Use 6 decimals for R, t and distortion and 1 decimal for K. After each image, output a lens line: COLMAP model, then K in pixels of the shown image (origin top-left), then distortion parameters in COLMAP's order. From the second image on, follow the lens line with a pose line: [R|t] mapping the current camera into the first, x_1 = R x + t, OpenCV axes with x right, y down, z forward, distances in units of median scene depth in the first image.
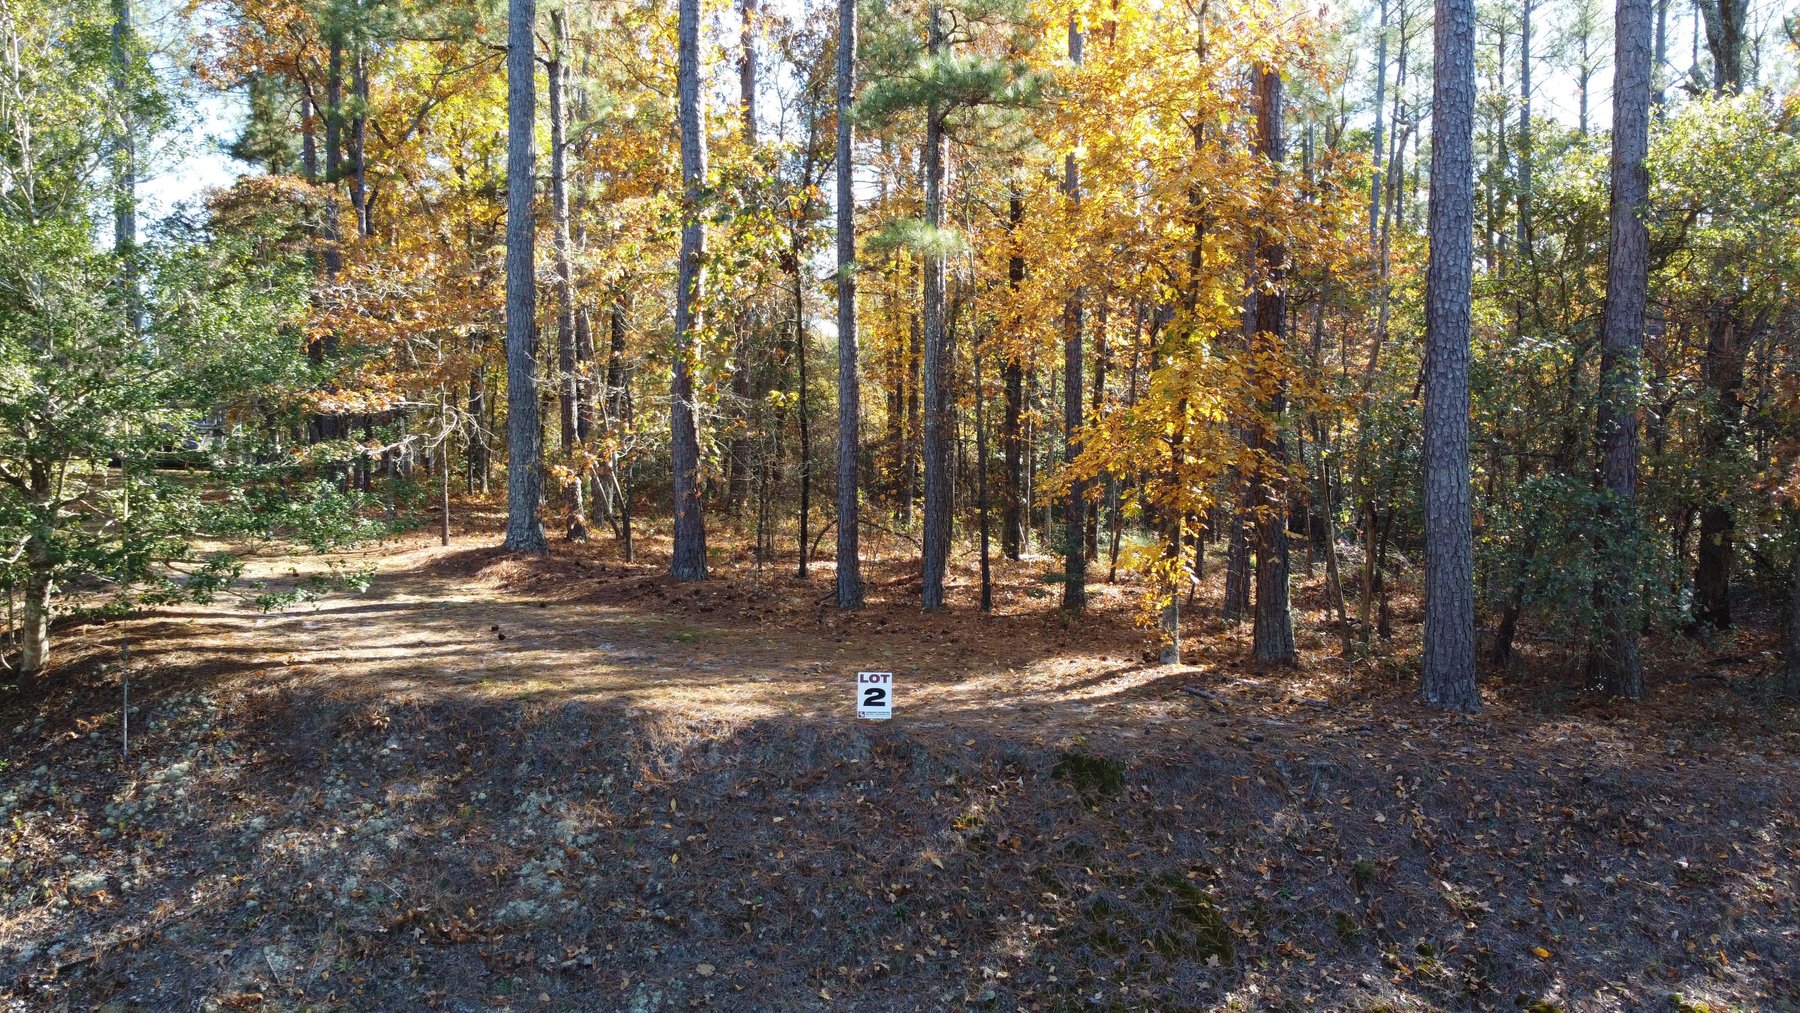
lens RADIAL K [[1366.5, 0, 900.0], [0, 1366.5, 506.5], [0, 0, 1]] dist [-0.001186, -0.007192]
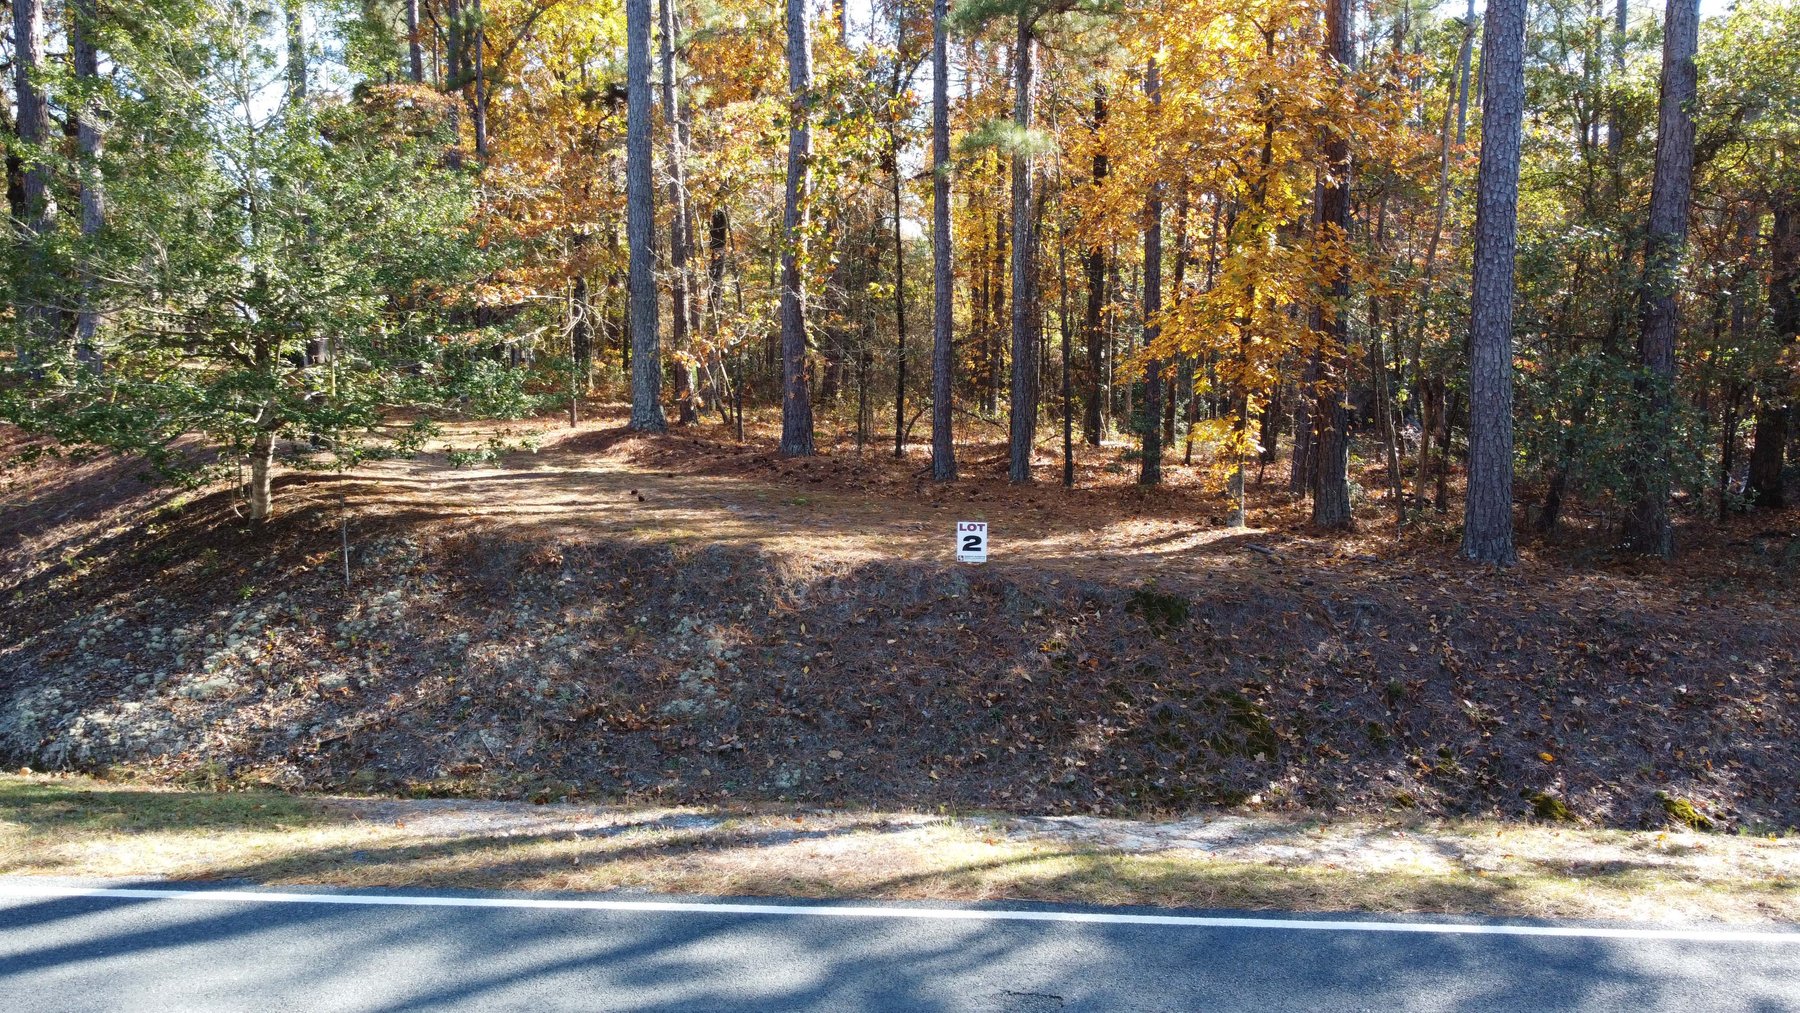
lens RADIAL K [[1366.5, 0, 900.0], [0, 1366.5, 506.5], [0, 0, 1]] dist [-0.001186, -0.007192]
pose [[0.998285, 0.004342, -0.058372, -0.010870], [-0.000212, 0.997506, 0.070580, 0.024119], [0.058533, -0.070447, 0.995797, -0.137741]]
